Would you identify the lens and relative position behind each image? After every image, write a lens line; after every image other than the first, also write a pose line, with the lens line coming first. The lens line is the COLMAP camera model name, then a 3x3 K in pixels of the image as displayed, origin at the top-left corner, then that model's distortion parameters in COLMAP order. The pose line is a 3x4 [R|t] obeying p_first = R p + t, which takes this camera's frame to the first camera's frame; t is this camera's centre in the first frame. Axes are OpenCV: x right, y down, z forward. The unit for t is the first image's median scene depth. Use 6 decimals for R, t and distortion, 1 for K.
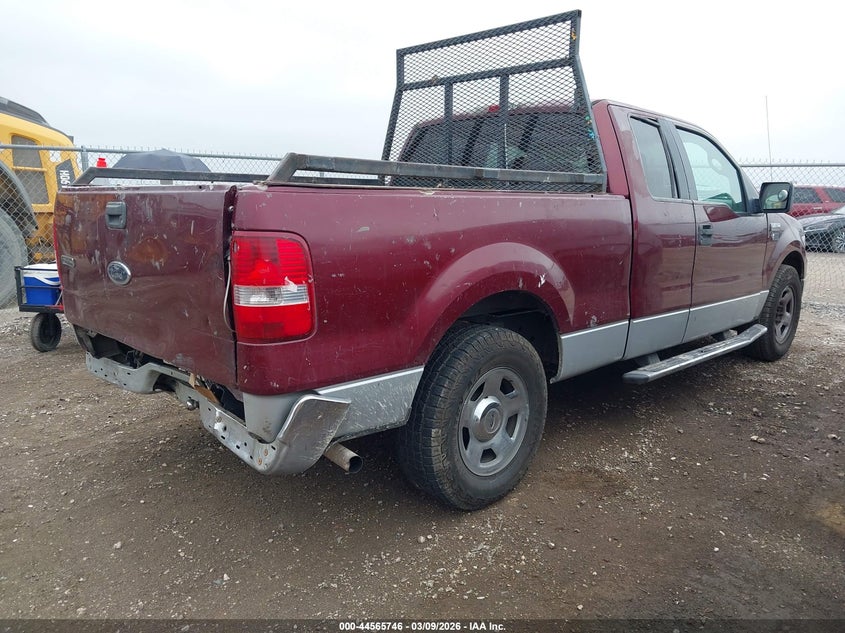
lens RADIAL K [[667.7, 0, 422.5], [0, 667.7, 316.5], [0, 0, 1]] dist [-0.029061, 0.002470]
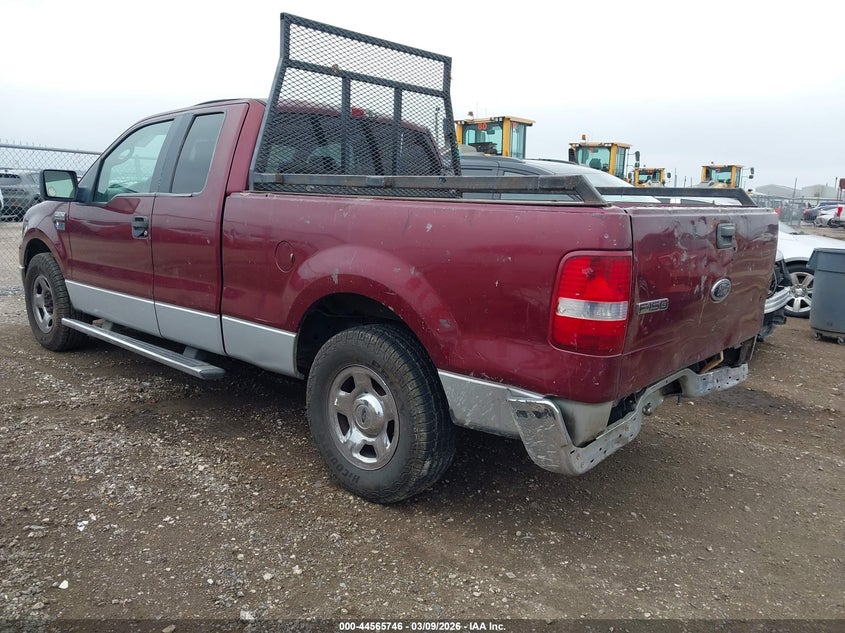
lens RADIAL K [[680.1, 0, 422.5], [0, 680.1, 316.5], [0, 0, 1]] dist [-0.037417, -0.002167]
pose [[-0.072280, -0.190201, 0.979081, -0.946803], [0.139240, 0.970111, 0.198738, -0.195034], [-0.987617, 0.150692, -0.043636, 0.967467]]
